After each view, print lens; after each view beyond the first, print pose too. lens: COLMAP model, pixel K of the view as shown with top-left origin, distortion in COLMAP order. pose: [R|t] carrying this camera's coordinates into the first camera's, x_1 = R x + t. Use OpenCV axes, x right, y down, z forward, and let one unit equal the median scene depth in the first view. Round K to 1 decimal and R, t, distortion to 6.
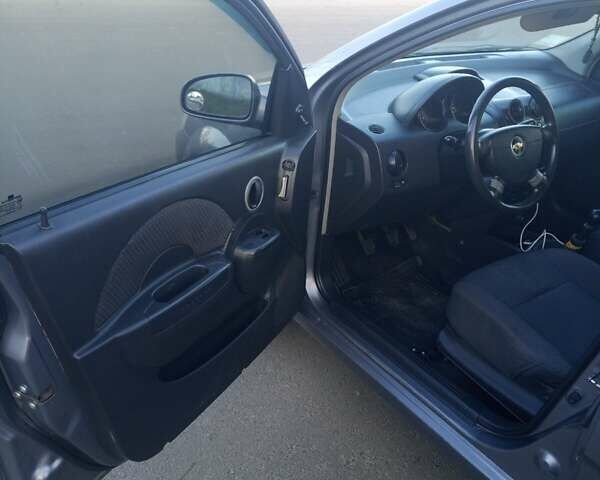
lens RADIAL K [[578.5, 0, 300.0], [0, 578.5, 240.0], [0, 0, 1]] dist [0.022867, 0.007848]
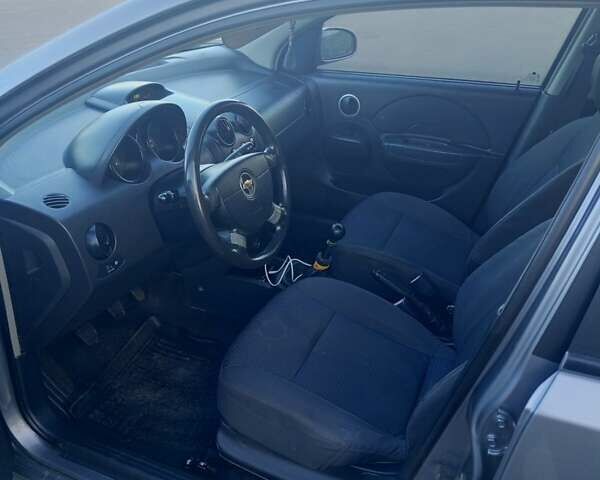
lens RADIAL K [[578.5, 0, 300.0], [0, 578.5, 240.0], [0, 0, 1]] dist [0.022867, 0.007848]
pose [[0.848712, -0.264534, 0.457940, 0.048942], [0.248055, 0.963871, 0.097064, -0.140082], [-0.467072, 0.031215, 0.883668, 0.252927]]
